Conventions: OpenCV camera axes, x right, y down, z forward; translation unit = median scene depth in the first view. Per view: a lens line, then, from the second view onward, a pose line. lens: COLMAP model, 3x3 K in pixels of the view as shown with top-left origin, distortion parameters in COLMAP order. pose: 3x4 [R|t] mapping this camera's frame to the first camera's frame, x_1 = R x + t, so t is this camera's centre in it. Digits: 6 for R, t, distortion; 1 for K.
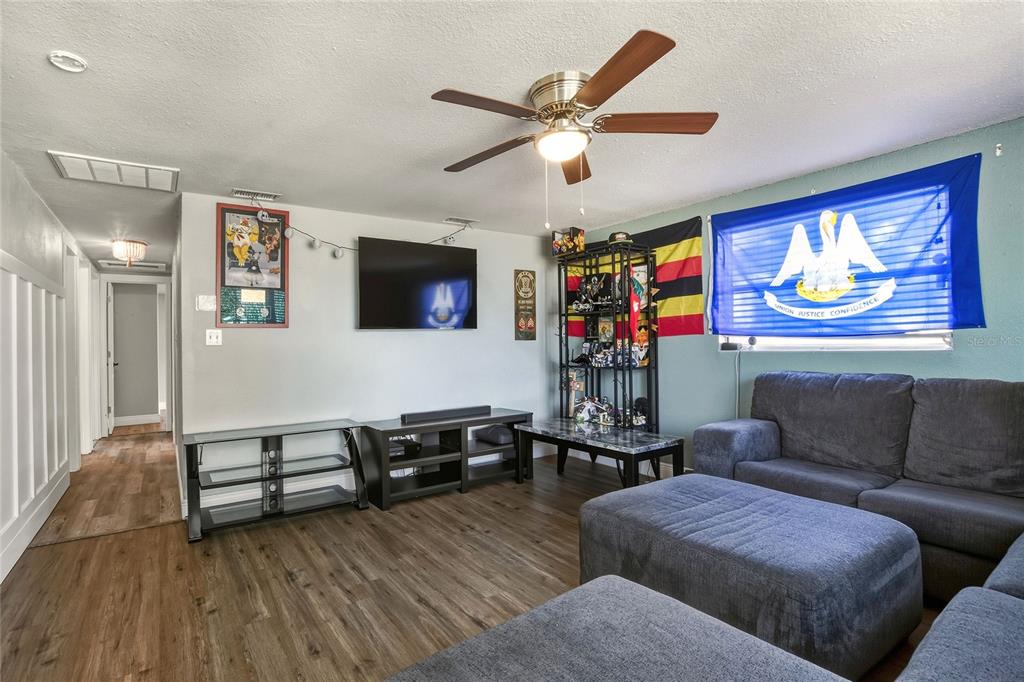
lens RADIAL K [[483.0, 0, 512.0], [0, 483.0, 341.0], [0, 0, 1]] dist [-0.032099, -0.000083]
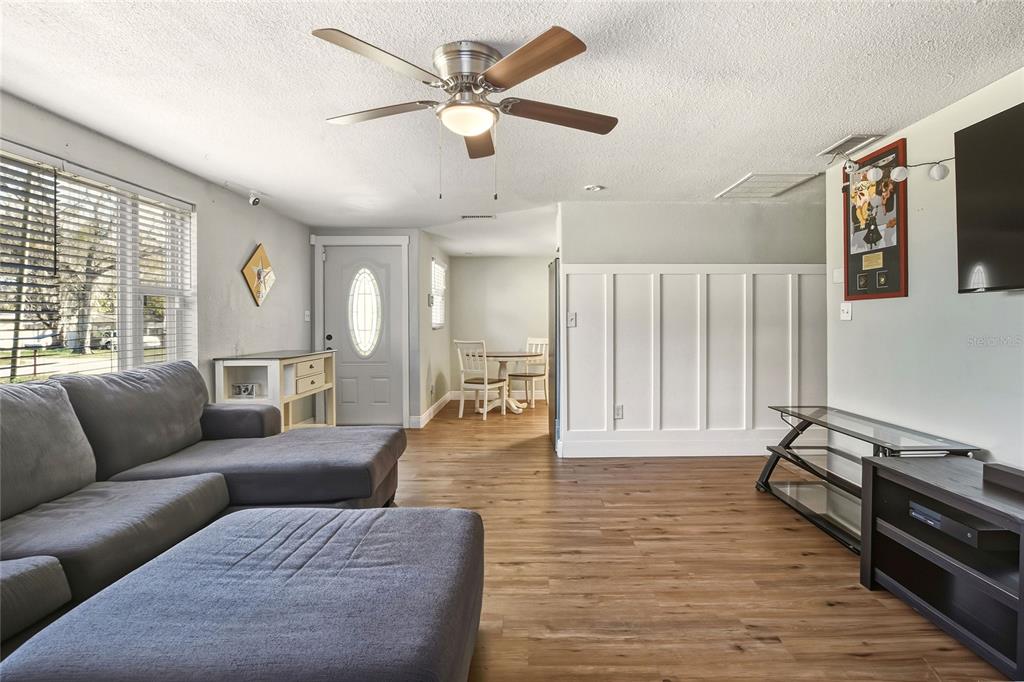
lens RADIAL K [[458.5, 0, 506.1], [0, 458.5, 324.1], [0, 0, 1]] dist [-0.008855, -0.000266]
pose [[-0.610890, 0.016711, -0.791539, 0.481400], [0.015388, 0.999839, 0.009232, -0.001462], [0.791566, -0.006540, -0.611049, 0.983134]]
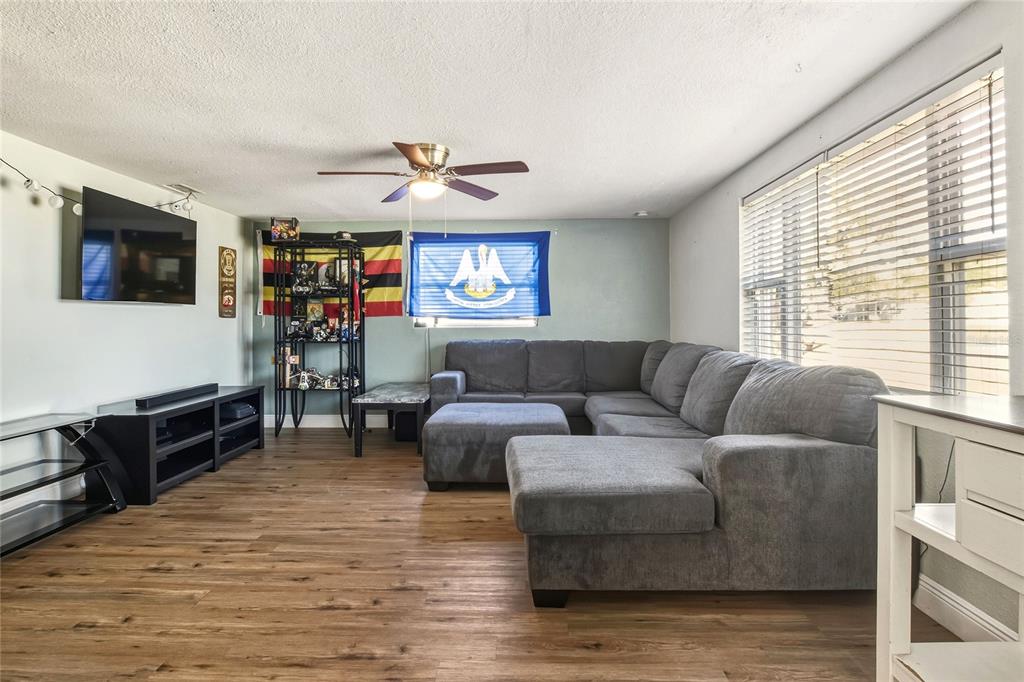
lens RADIAL K [[458.5, 0, 506.1], [0, 458.5, 324.1], [0, 0, 1]] dist [-0.008855, -0.000266]
pose [[0.597784, 0.007787, 0.801619, -0.547841], [-0.008811, 0.999956, -0.003144, 0.012937], [-0.801609, -0.005183, 0.597827, -0.039825]]
